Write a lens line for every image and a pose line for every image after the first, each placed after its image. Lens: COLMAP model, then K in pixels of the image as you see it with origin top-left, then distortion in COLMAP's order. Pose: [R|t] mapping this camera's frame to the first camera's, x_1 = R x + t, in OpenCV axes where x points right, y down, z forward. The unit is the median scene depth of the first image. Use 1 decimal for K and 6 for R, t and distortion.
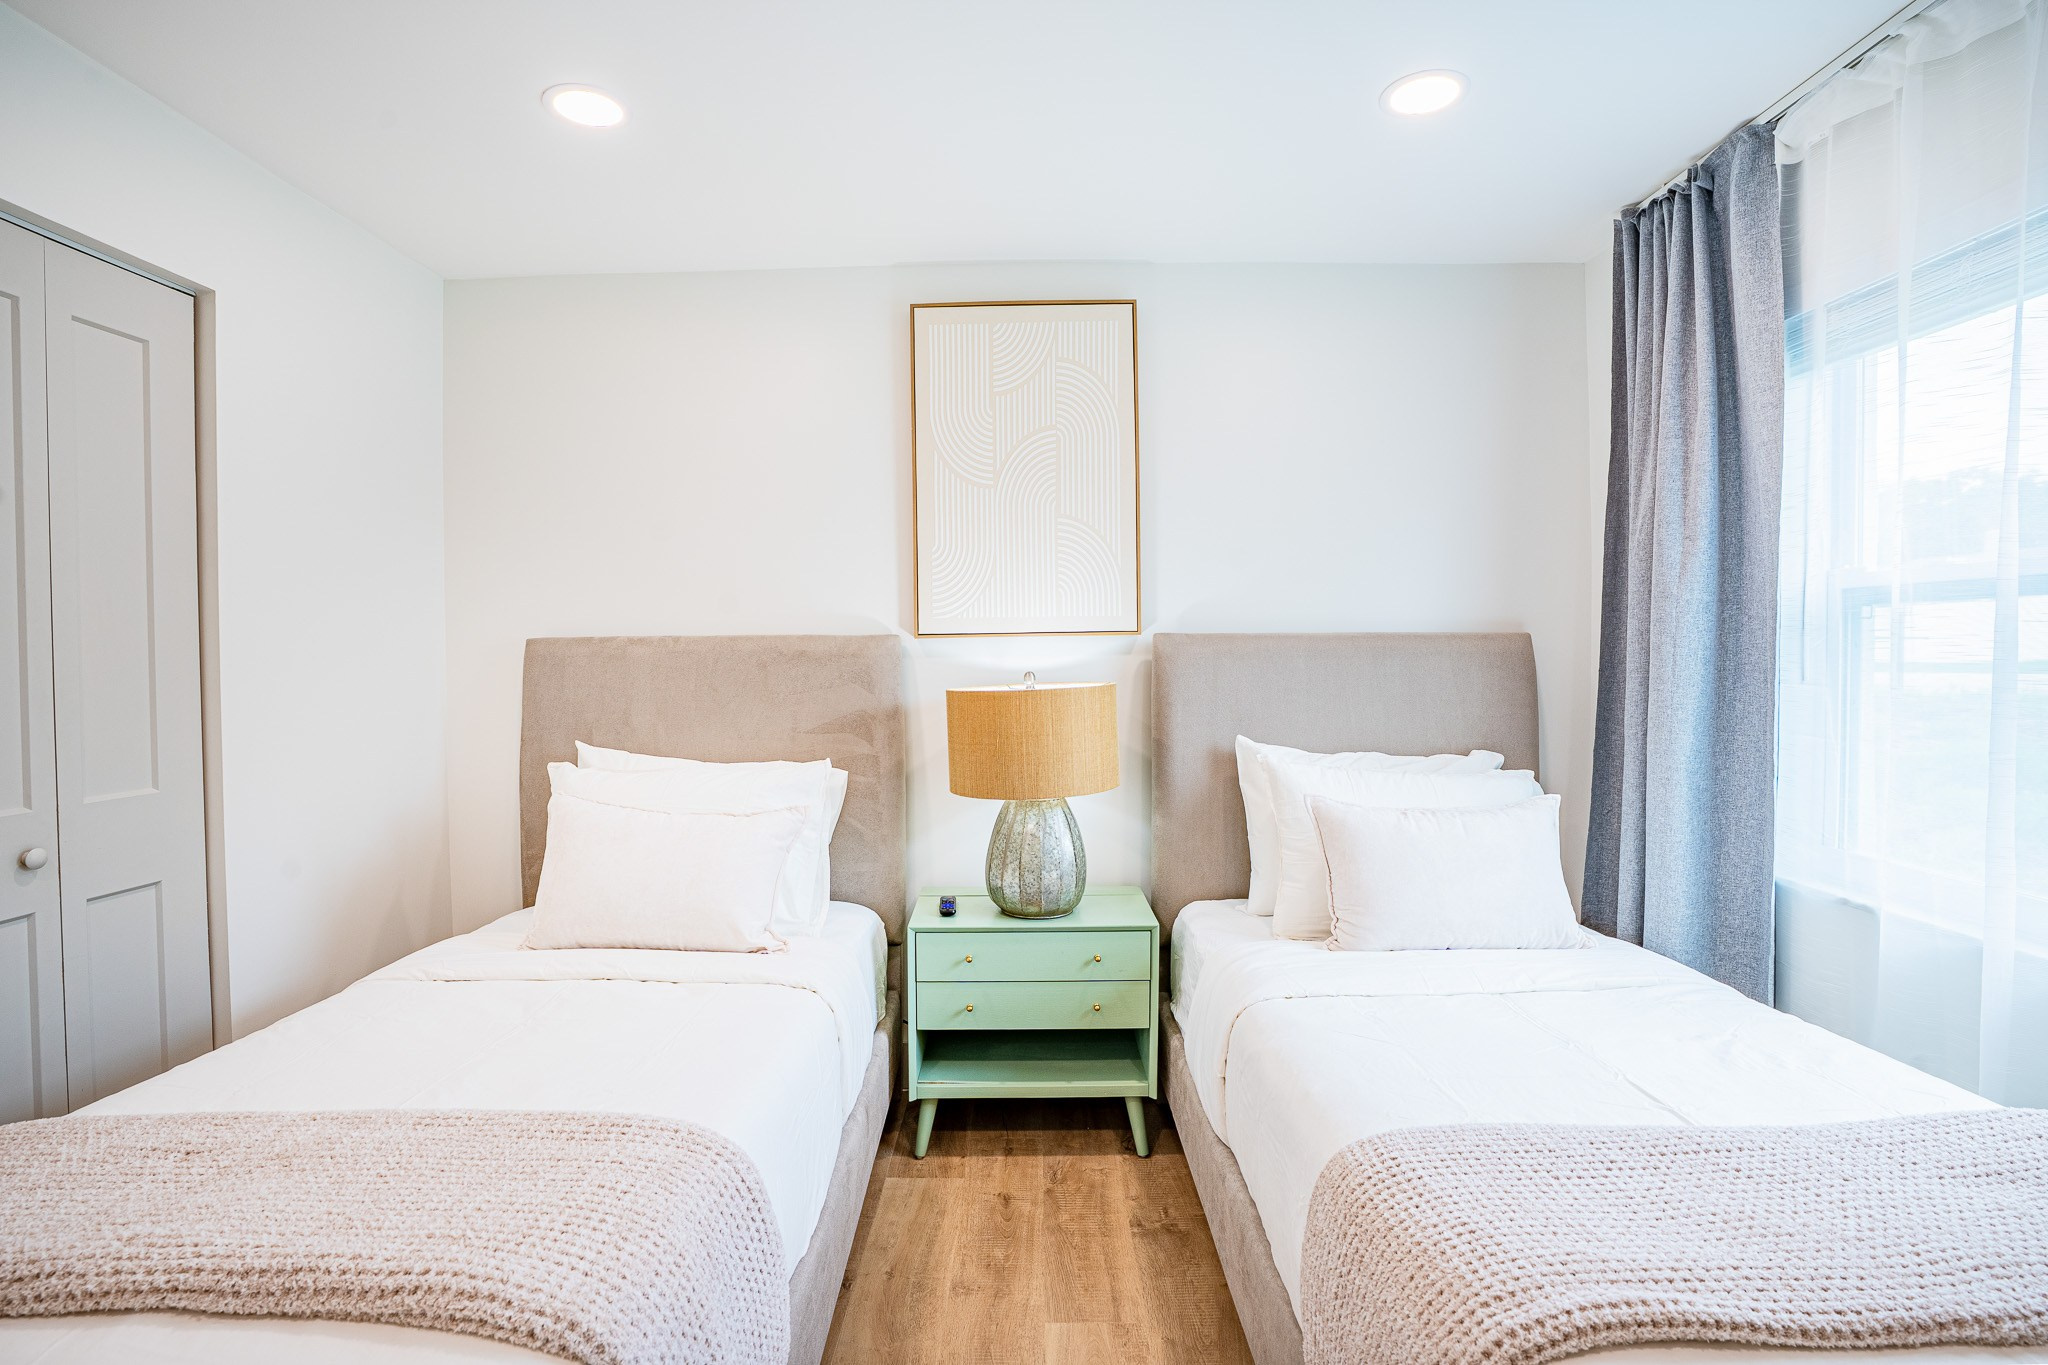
lens RADIAL K [[966.5, 0, 1006.8], [0, 966.5, 676.1], [0, 0, 1]] dist [-0.068490, 0.025894]
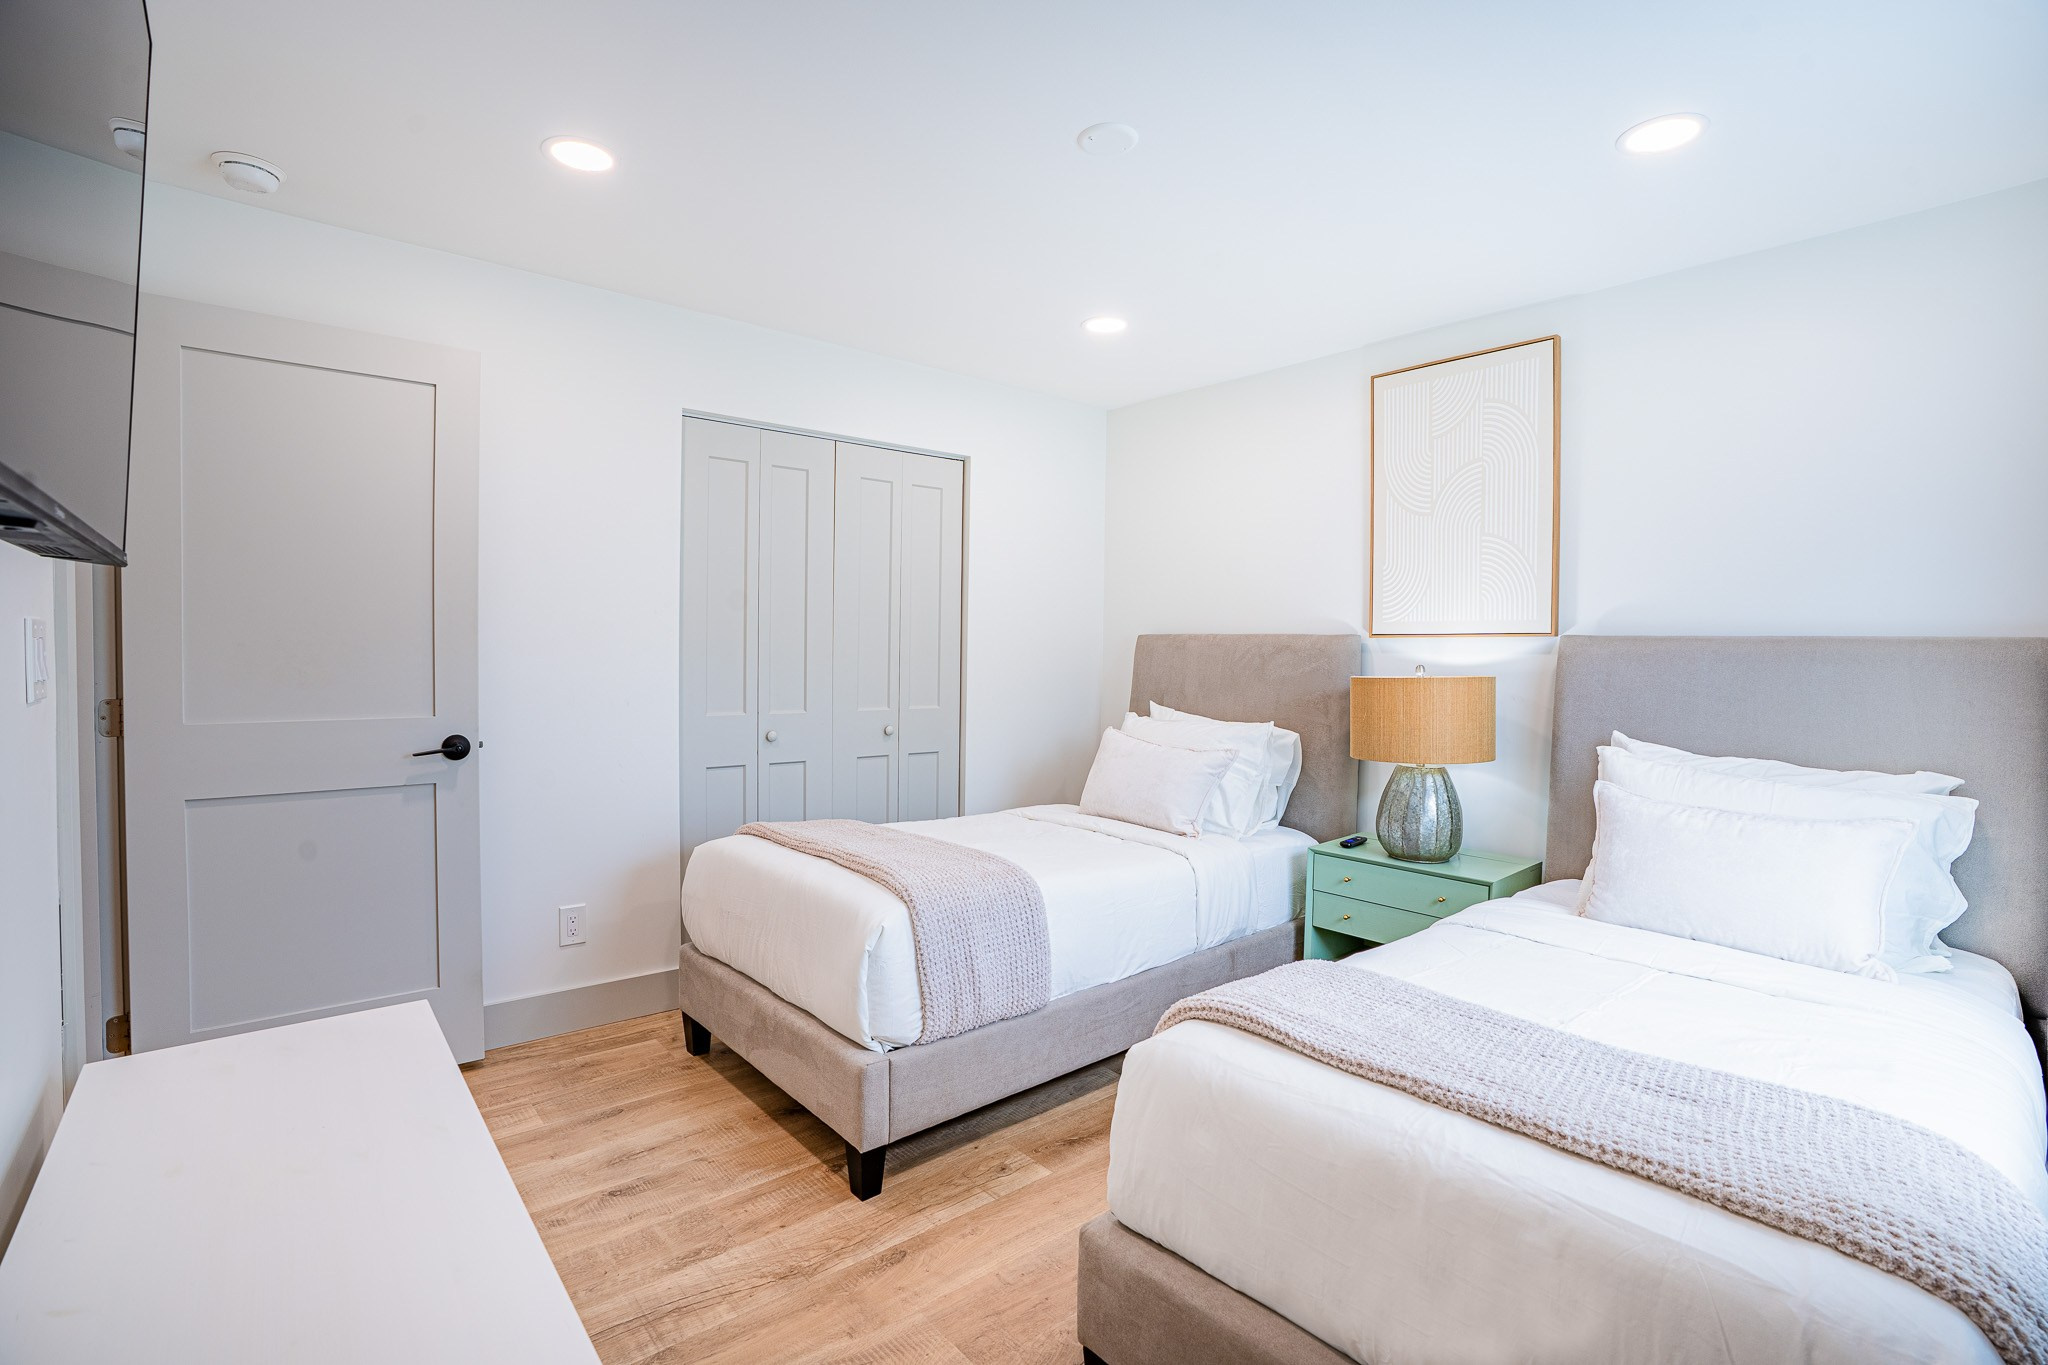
lens RADIAL K [[938.7, 0, 1016.6], [0, 938.7, 668.8], [0, 0, 1]] dist [-0.050109, 0.016294]
pose [[0.655386, 0.034933, -0.754486, 0.594089], [-0.037255, 0.999209, 0.013902, 0.003162], [0.754374, 0.018997, 0.656169, -0.183332]]
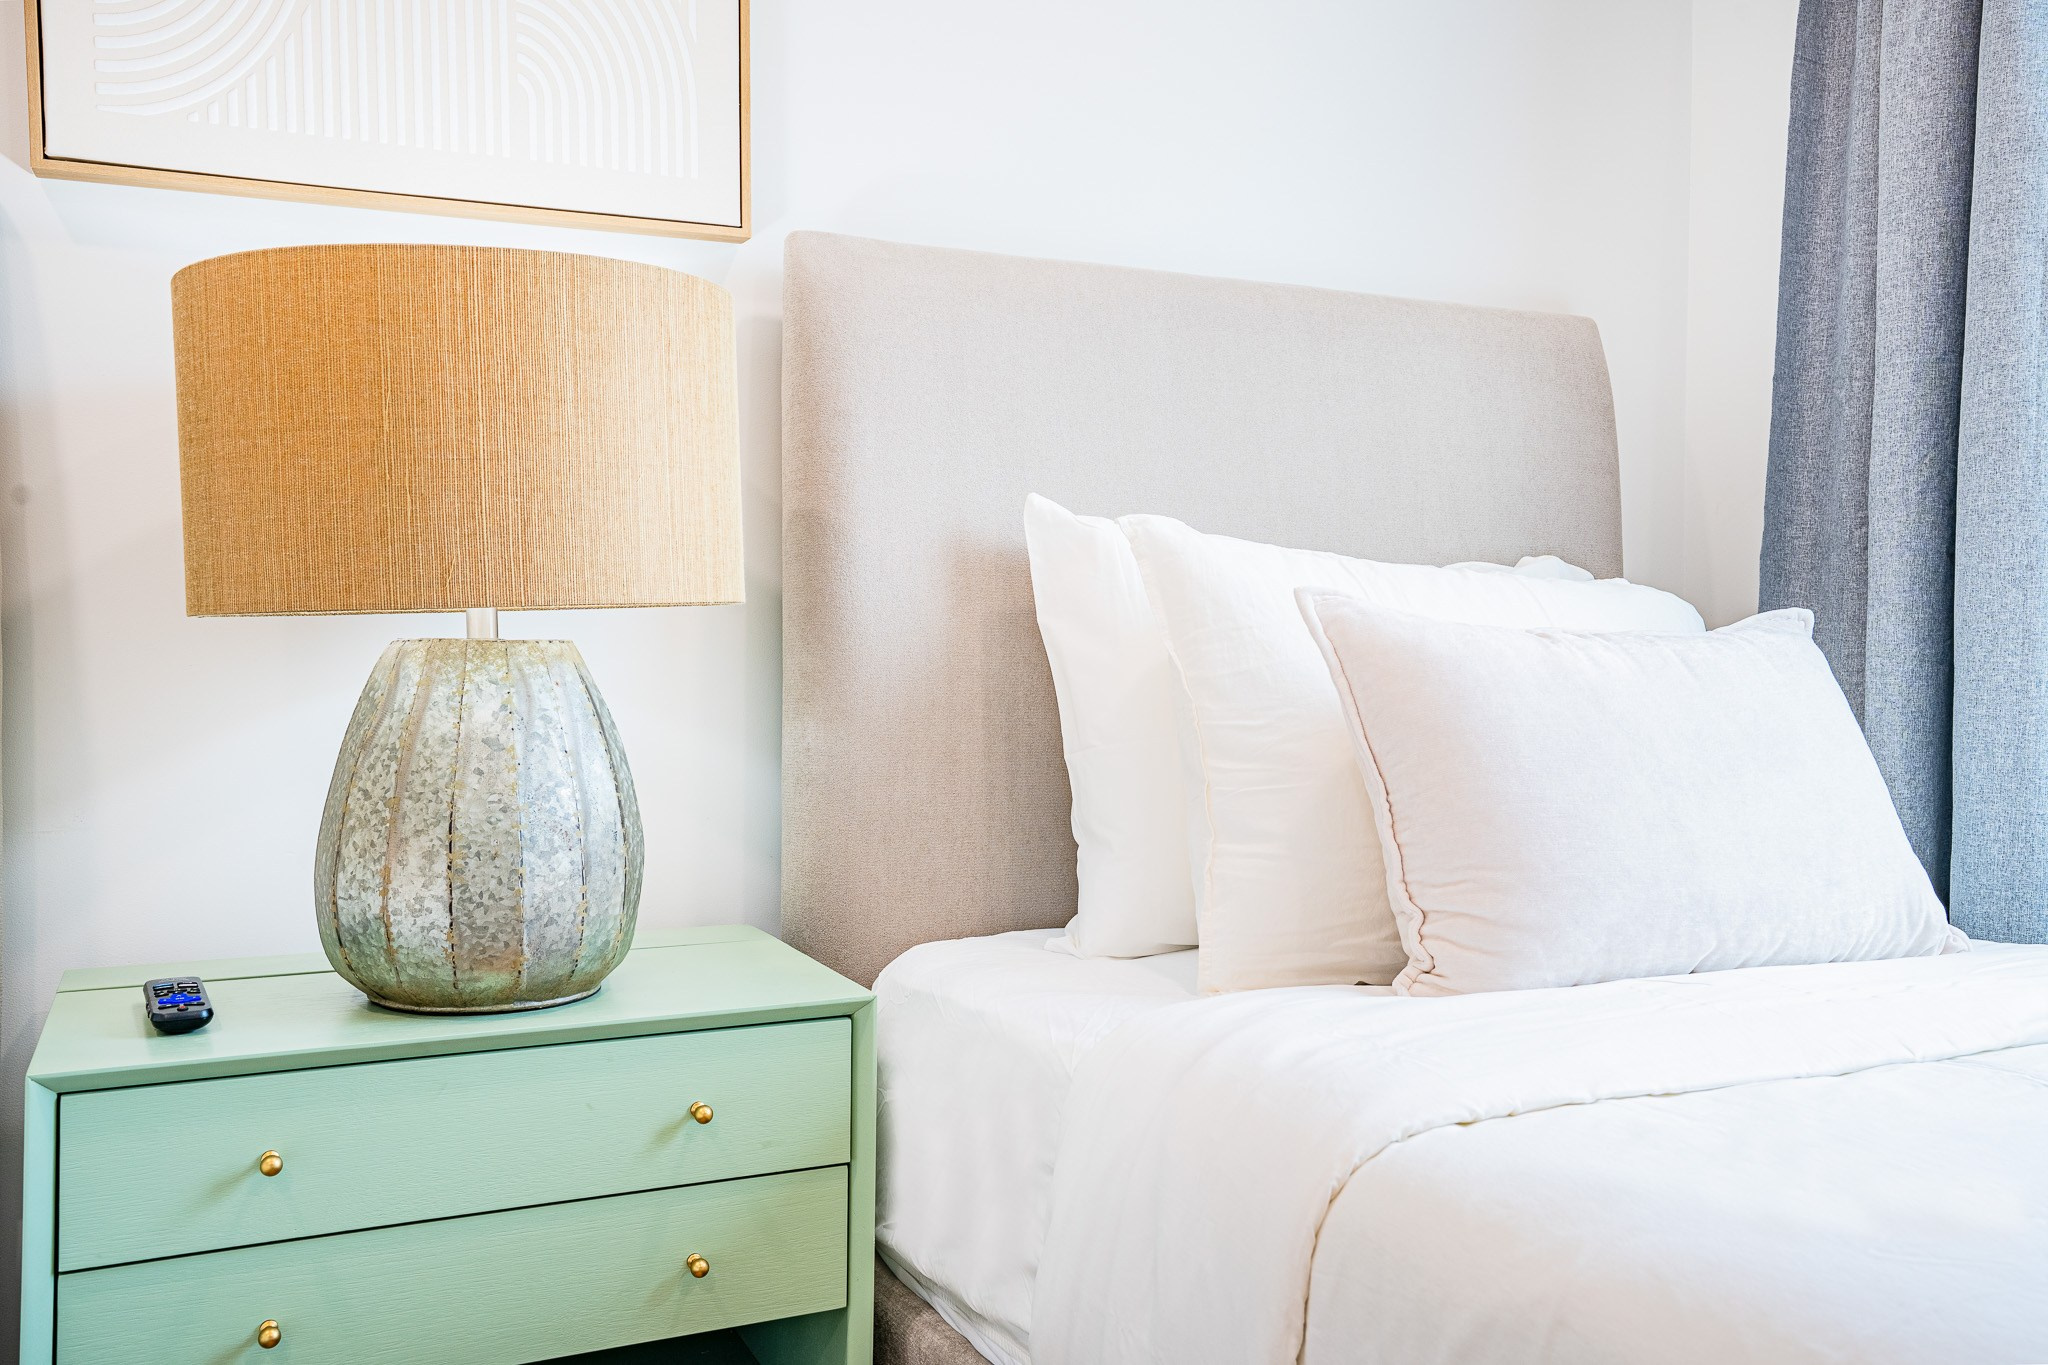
lens RADIAL K [[1746.0, 0, 1024.0], [0, 1746.0, 682.5], [0, 0, 1]] dist [0.047405, 0.000154]
pose [[0.903353, -0.000295, 0.428898, -0.059500], [-0.000195, 0.999999, 0.001099, 0.139184], [-0.428898, -0.001076, 0.903352, 0.391934]]
